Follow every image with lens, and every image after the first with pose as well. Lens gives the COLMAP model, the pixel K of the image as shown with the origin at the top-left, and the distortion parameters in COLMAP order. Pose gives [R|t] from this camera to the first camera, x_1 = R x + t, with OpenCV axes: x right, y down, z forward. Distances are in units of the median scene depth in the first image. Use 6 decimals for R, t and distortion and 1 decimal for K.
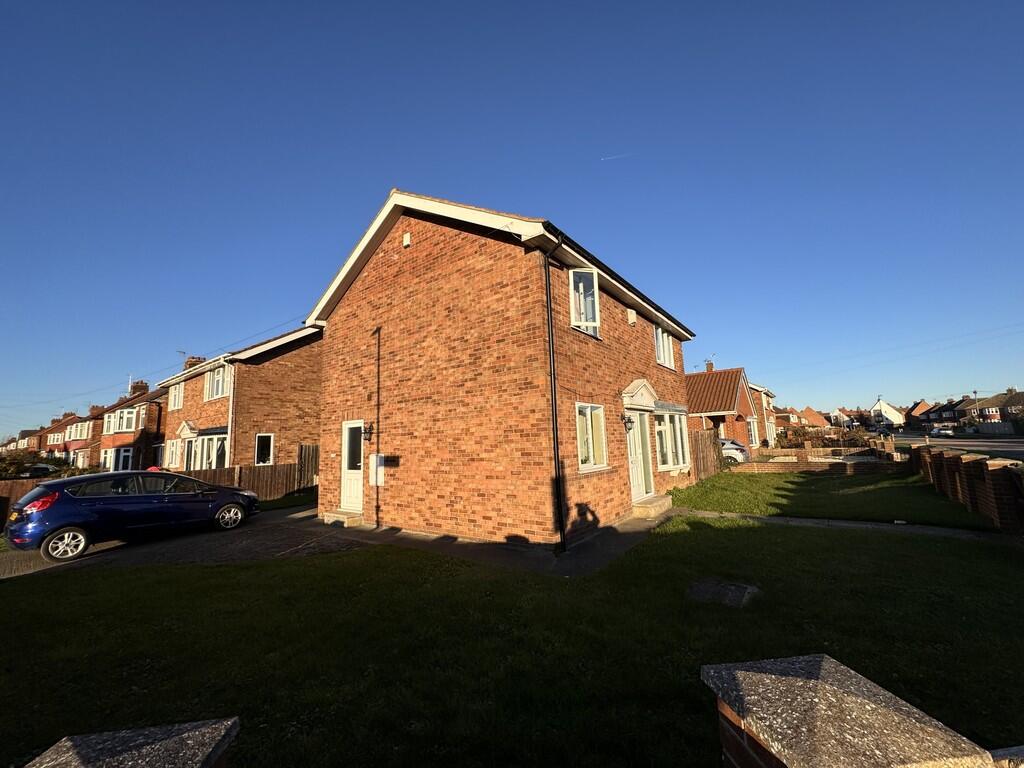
lens RADIAL K [[408.7, 0, 510.9], [0, 408.7, 382.8], [0, 0, 1]] dist [0.003873, 0.000149]
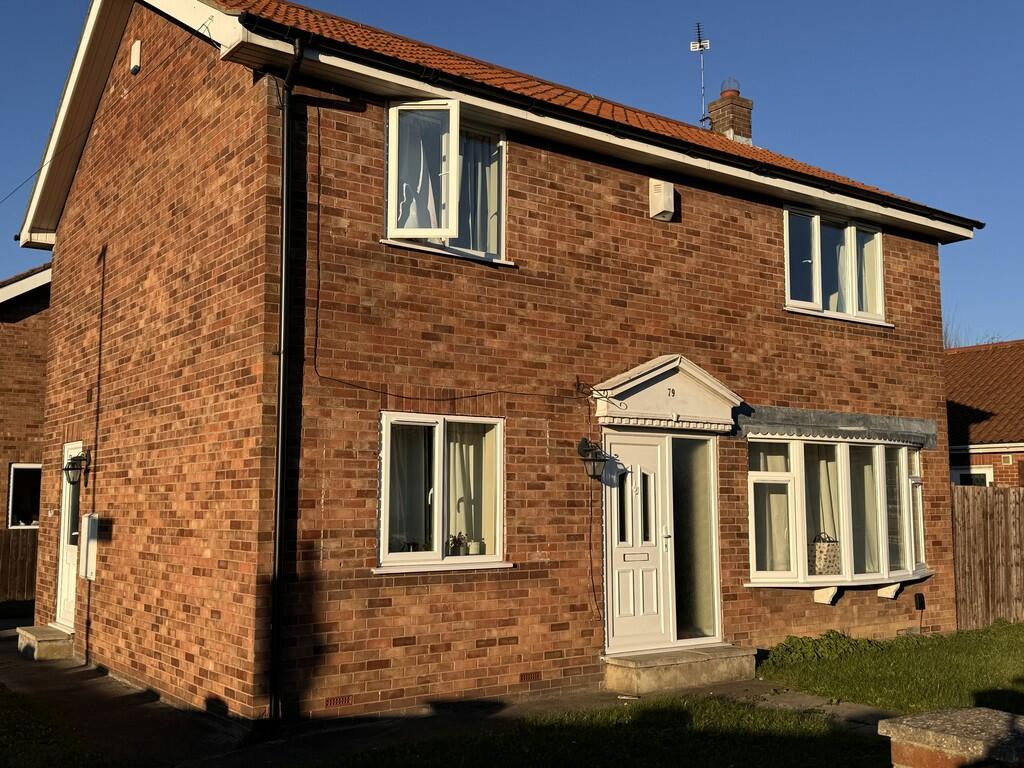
lens RADIAL K [[1022.8, 0, 512.8], [0, 1022.8, 388.0], [0, 0, 1]] dist [0.090924, 0.000000]
pose [[0.955769, 0.004919, -0.294078, 0.619840], [0.007503, 0.999127, 0.041096, -0.024334], [0.294023, -0.041485, 0.954898, -0.018589]]
